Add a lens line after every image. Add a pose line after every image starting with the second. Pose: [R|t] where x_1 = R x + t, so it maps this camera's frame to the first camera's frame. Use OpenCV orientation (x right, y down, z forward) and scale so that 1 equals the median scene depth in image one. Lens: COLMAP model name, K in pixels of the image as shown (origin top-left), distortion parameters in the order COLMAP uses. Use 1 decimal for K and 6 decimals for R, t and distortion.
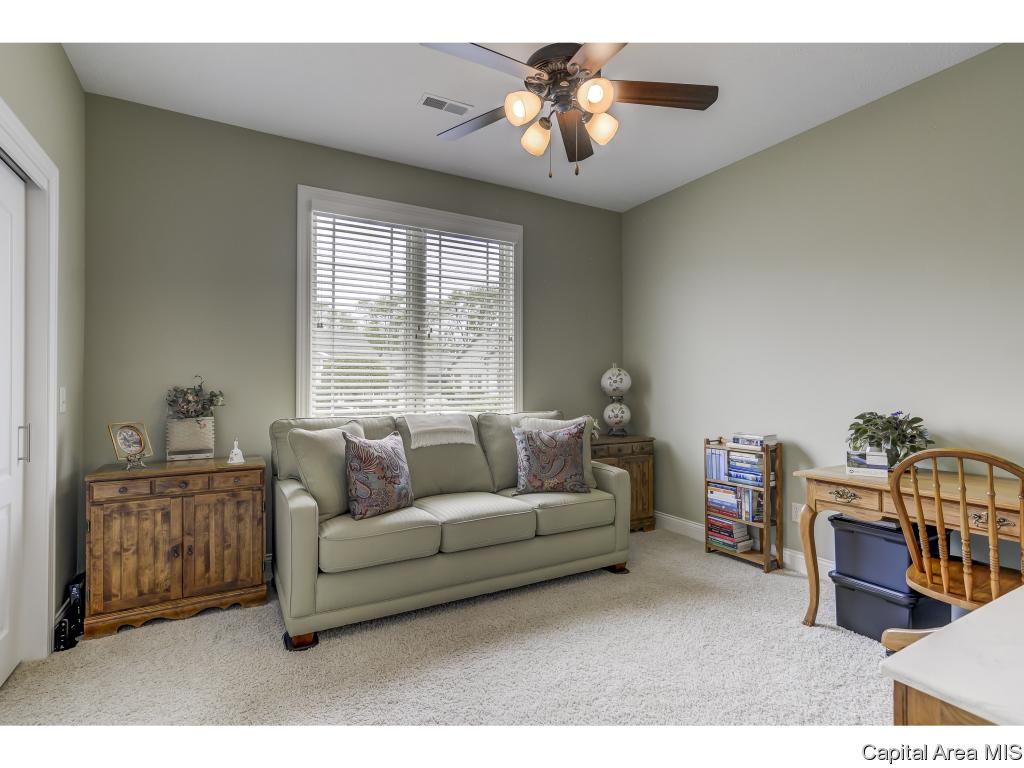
lens RADIAL K [[493.2, 0, 508.2], [0, 493.2, 383.3], [0, 0, 1]] dist [-0.013311, 0.004527]
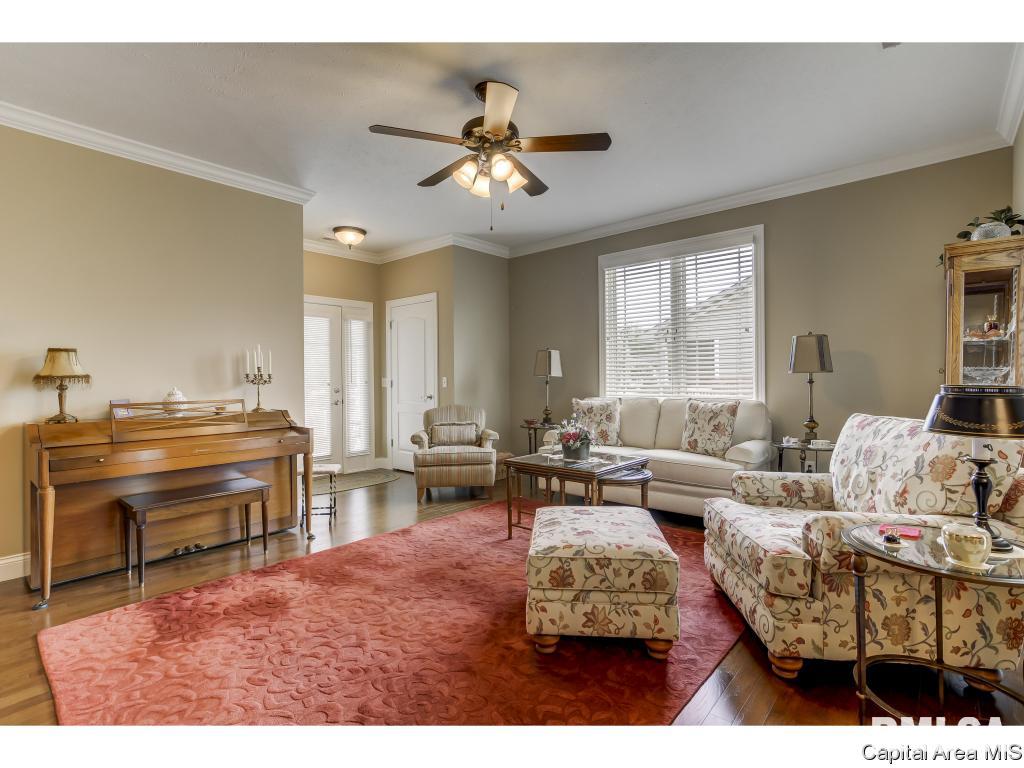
lens RADIAL K [[493.2, 0, 511.6], [0, 493.2, 383.3], [0, 0, 1]] dist [-0.013311, 0.004527]
pose [[0.332678, 0.001976, -0.943038, 0.916859], [0.024493, 0.999642, 0.010735, 0.006080], [0.942722, -0.026669, 0.332511, 0.115550]]
